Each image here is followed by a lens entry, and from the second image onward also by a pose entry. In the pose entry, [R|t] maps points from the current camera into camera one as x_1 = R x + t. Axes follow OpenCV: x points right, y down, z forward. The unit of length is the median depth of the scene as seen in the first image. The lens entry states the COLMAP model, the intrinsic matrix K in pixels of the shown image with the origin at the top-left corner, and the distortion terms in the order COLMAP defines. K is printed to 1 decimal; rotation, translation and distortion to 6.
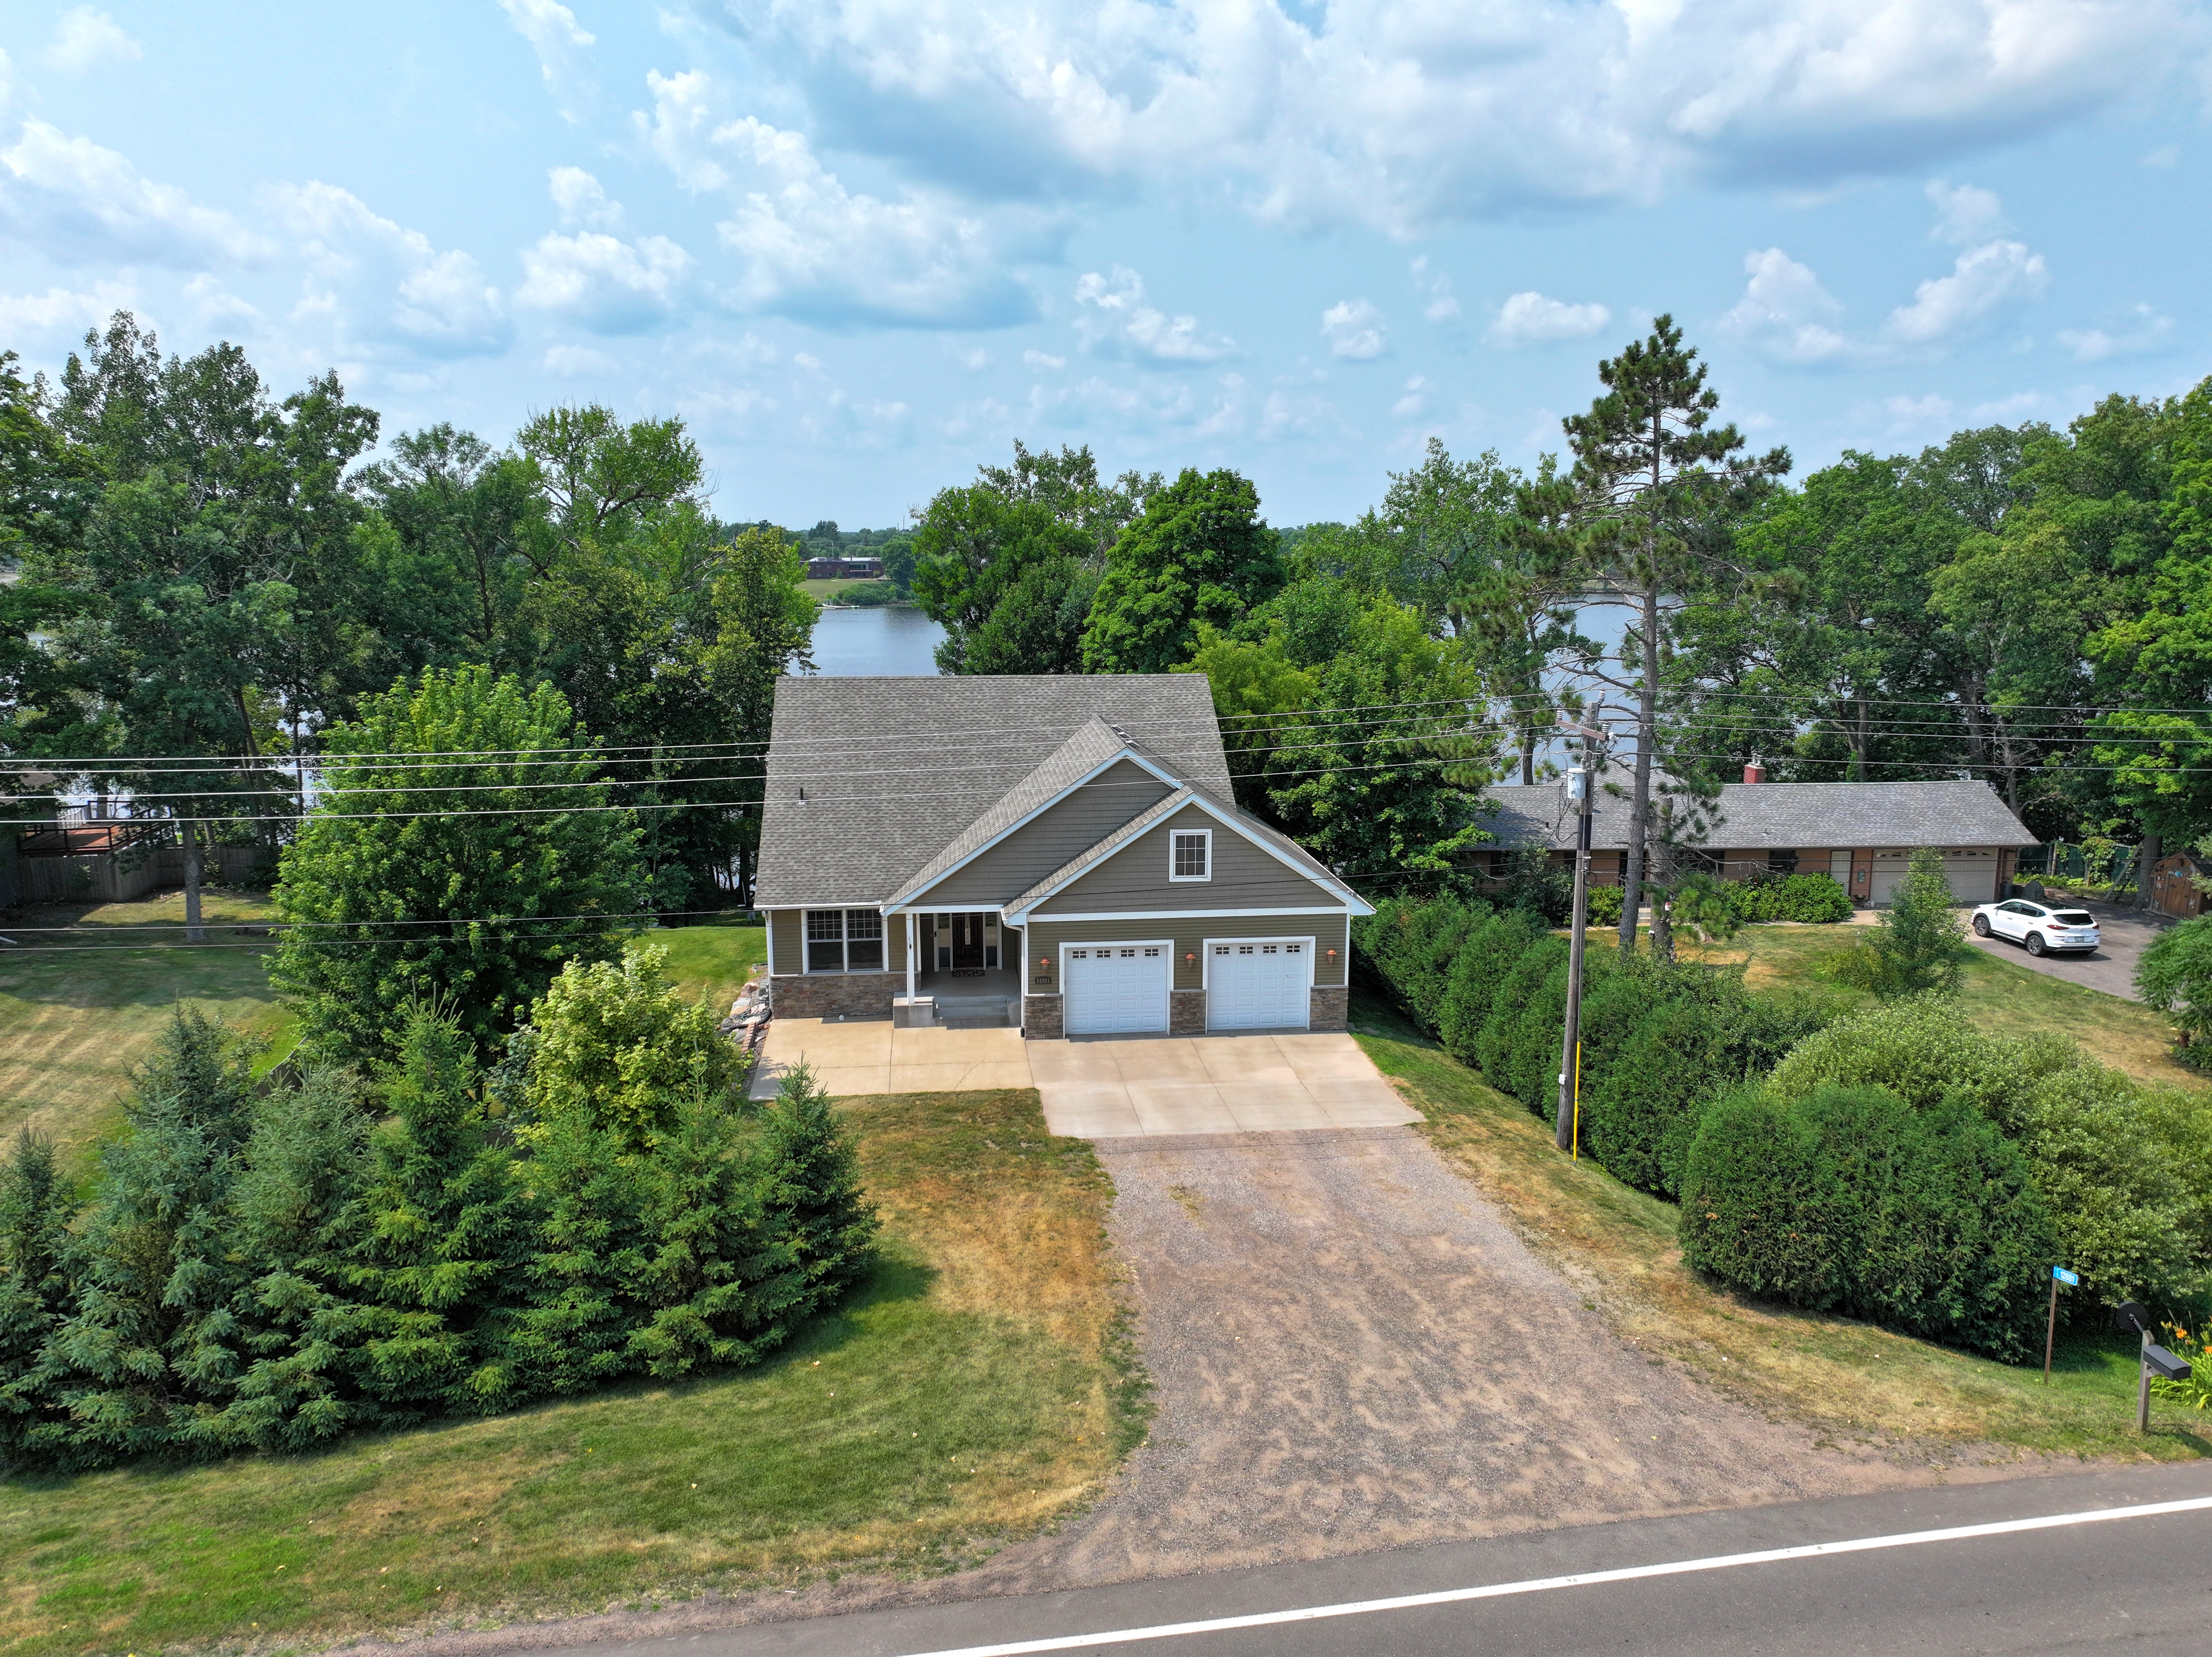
lens RADIAL K [[1552.3, 0, 1107.4], [0, 1552.3, 829.8], [0, 0, 1]] dist [-0.003691, 0.019522]
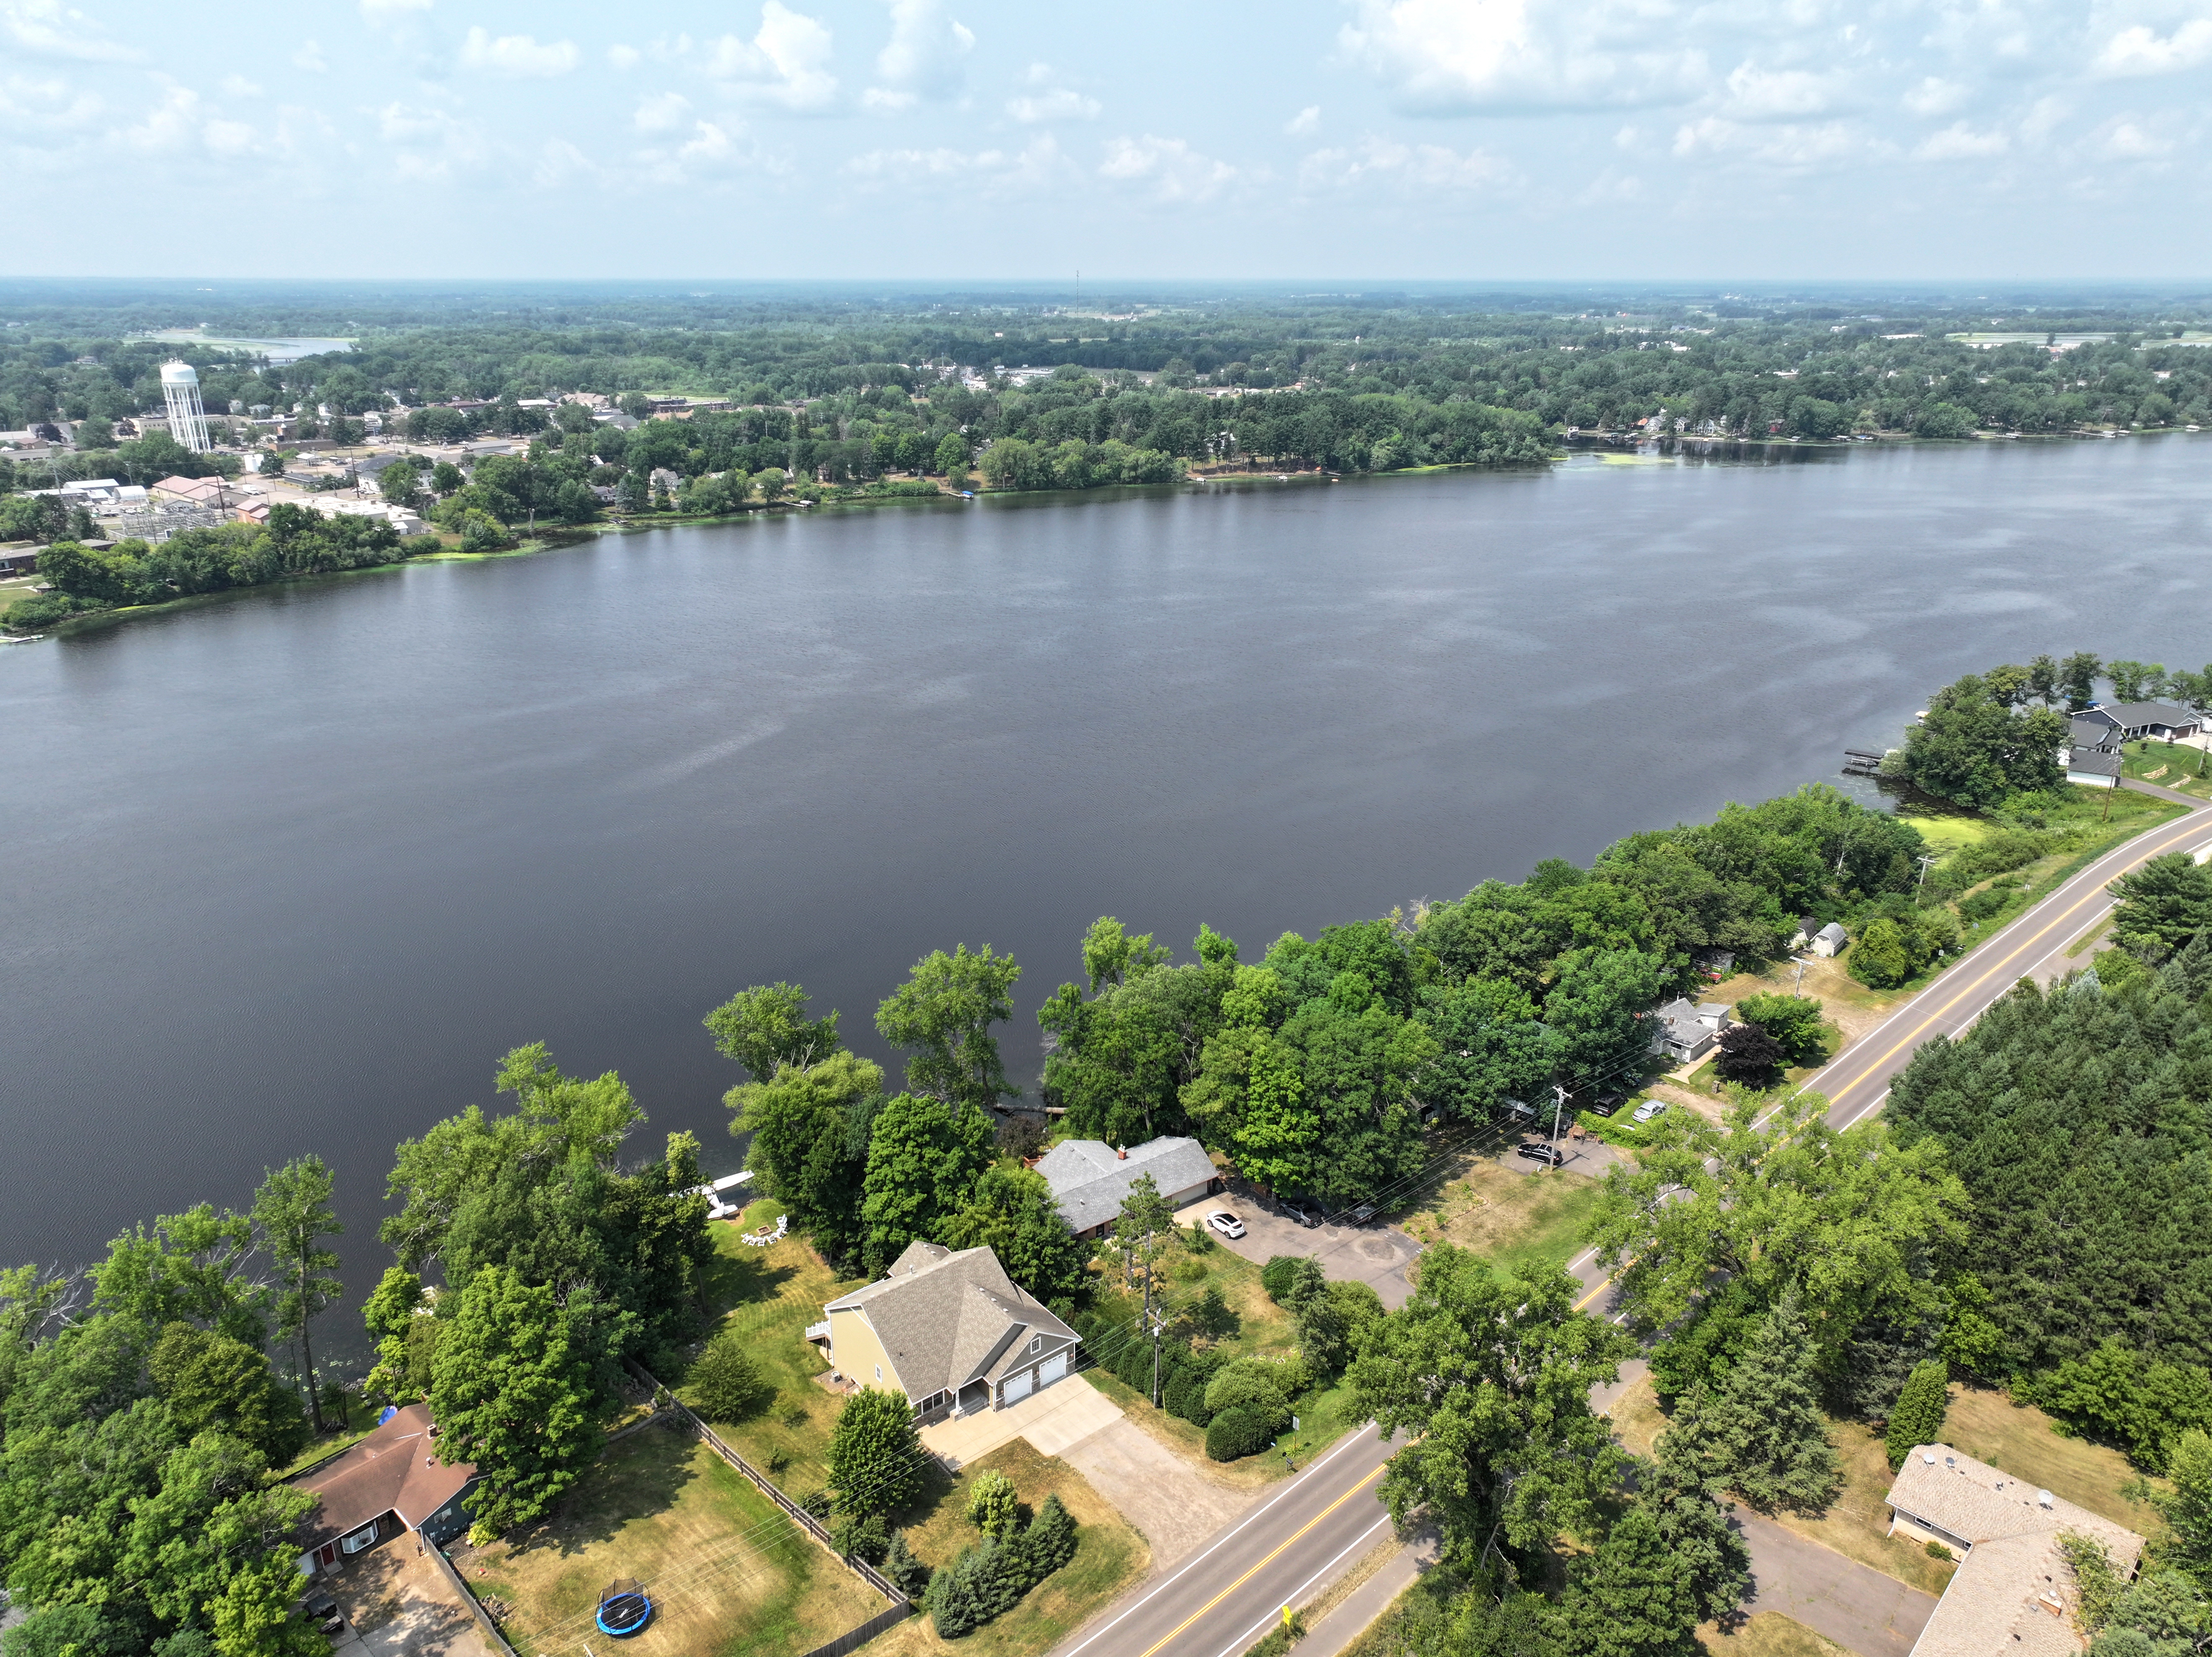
lens RADIAL K [[1552.3, 0, 1111.9], [0, 1552.3, 827.3], [0, 0, 1]] dist [-0.003691, 0.019522]
pose [[0.843845, -0.177831, 0.506262, -1.285140], [0.095509, 0.978198, 0.184408, -1.654808], [-0.528018, -0.107259, 0.842432, -1.760797]]
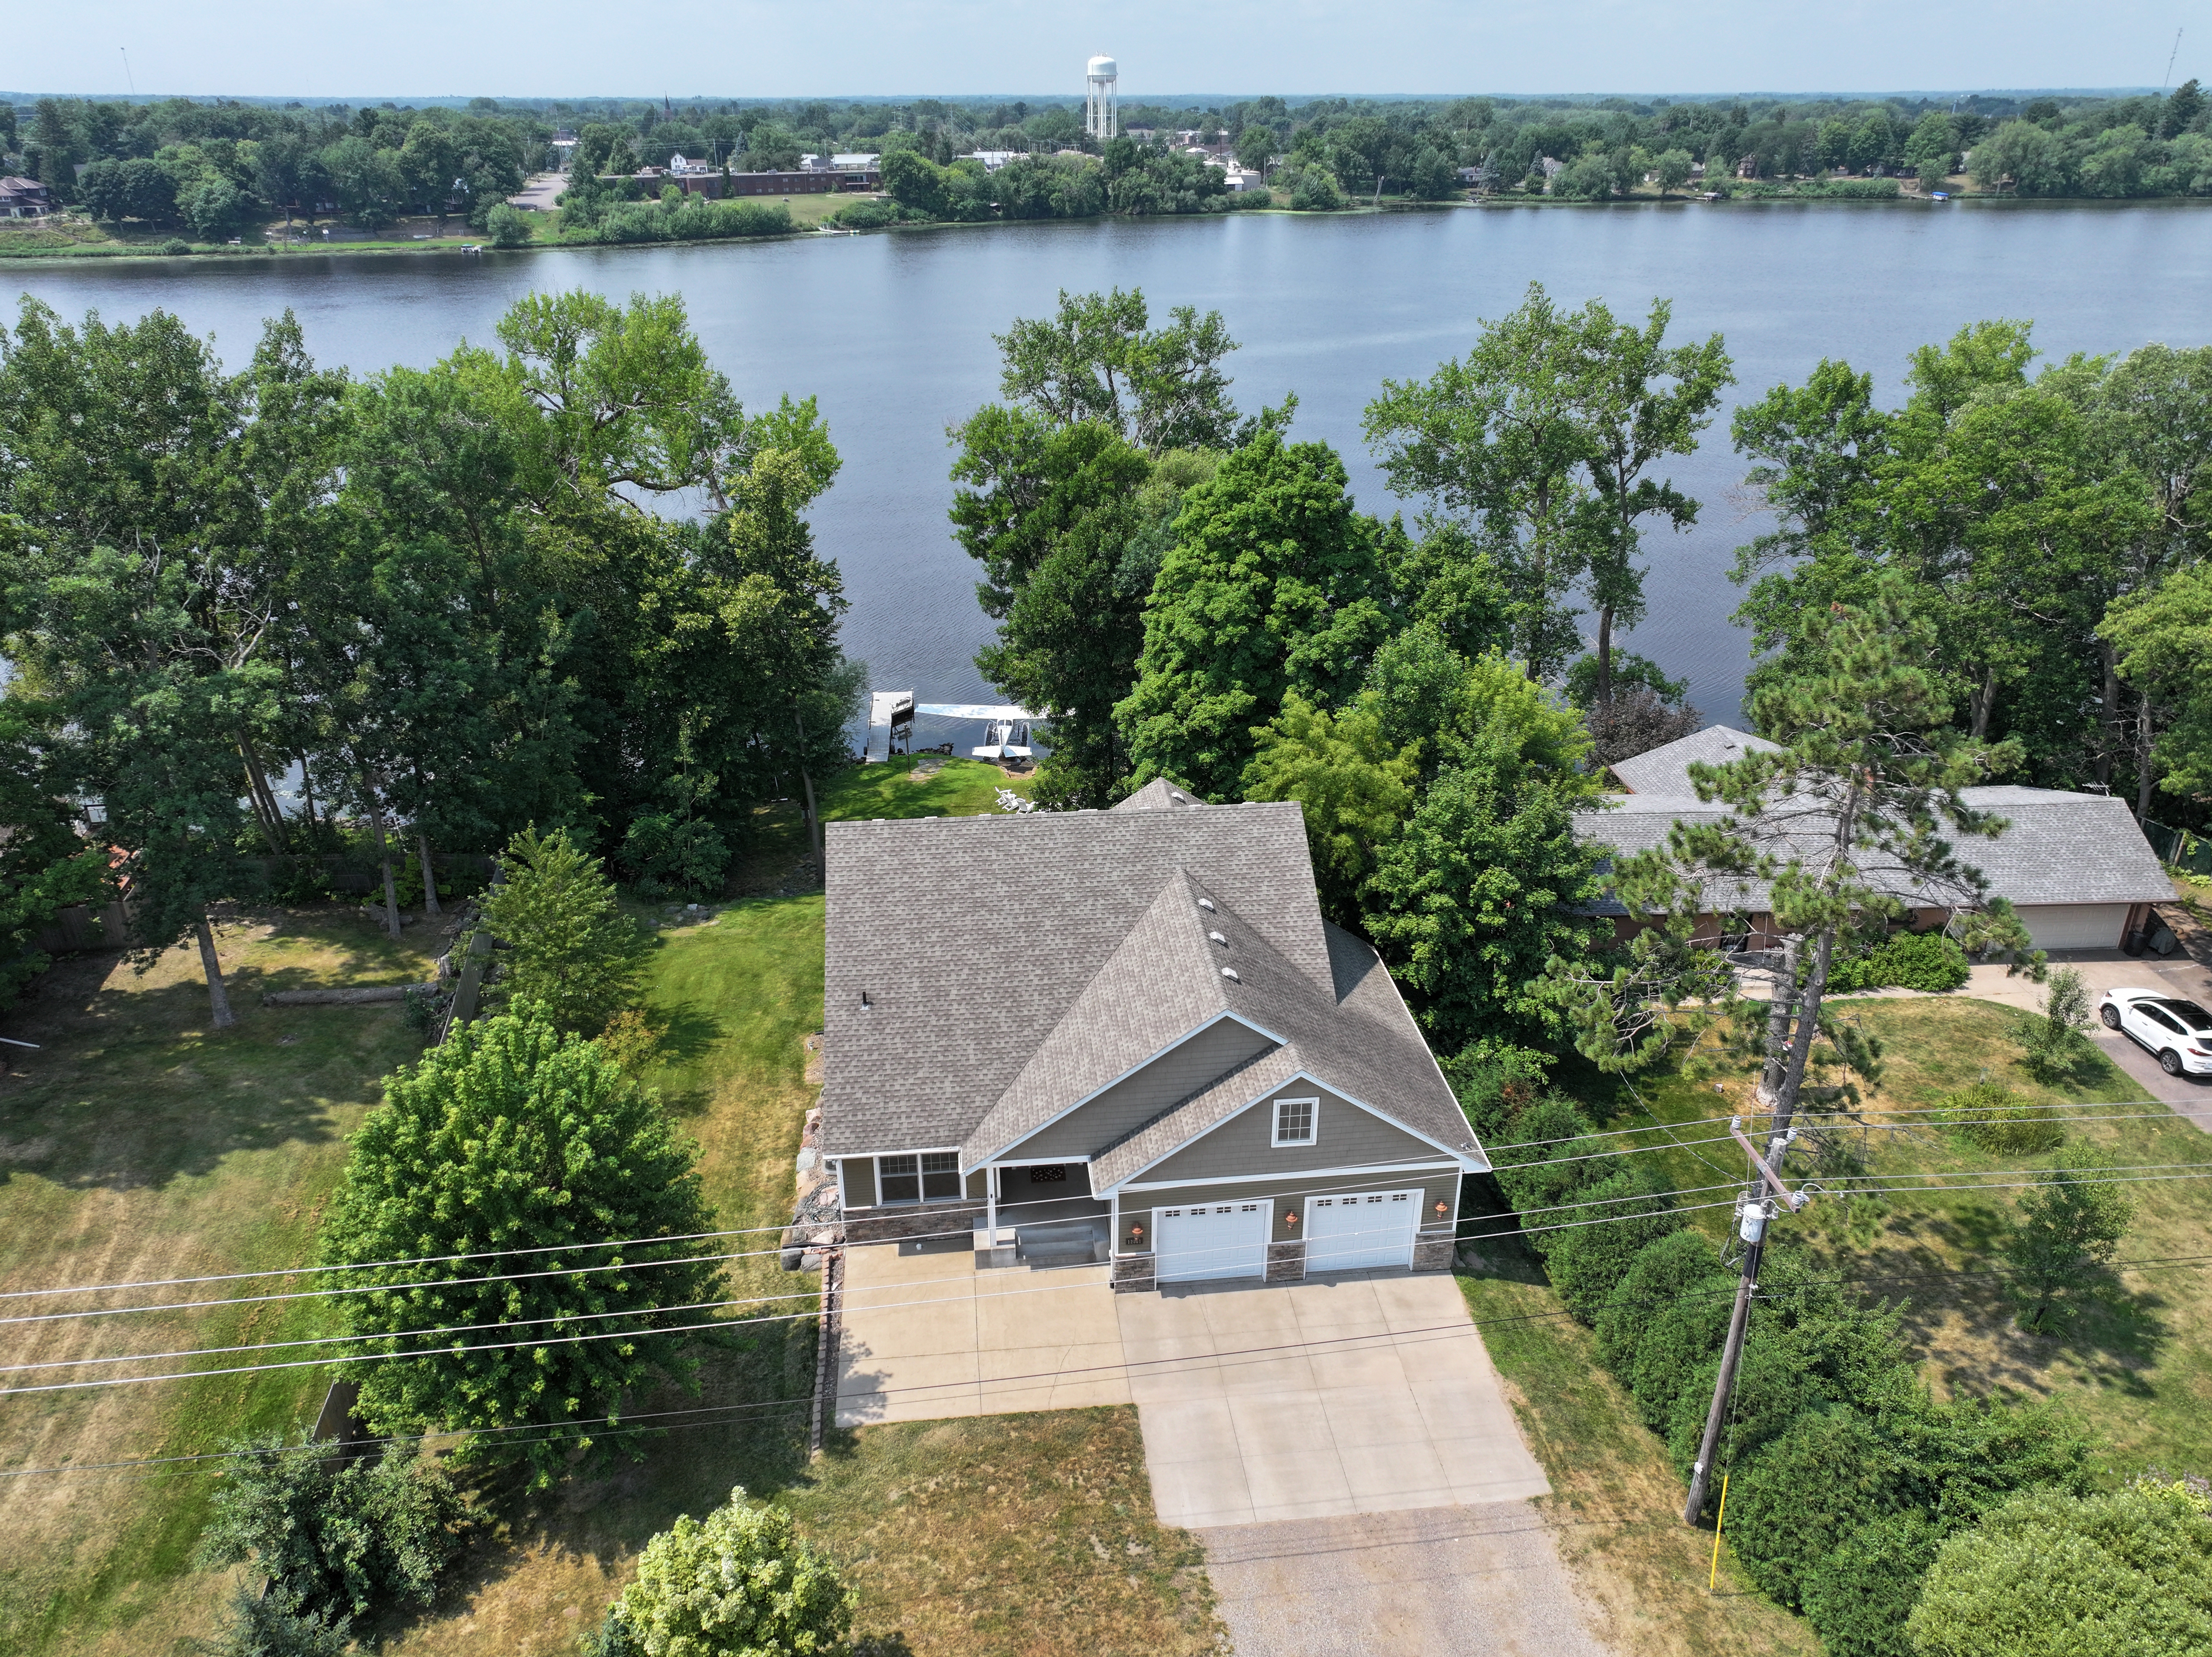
lens RADIAL K [[1552.3, 0, 1106.0], [0, 1552.3, 828.7], [0, 0, 1]] dist [-0.003691, 0.019522]
pose [[0.999972, 0.000663, -0.007510, -0.051283], [0.001257, 0.967512, 0.252823, -0.380527], [0.007433, -0.252825, 0.967483, 0.148919]]
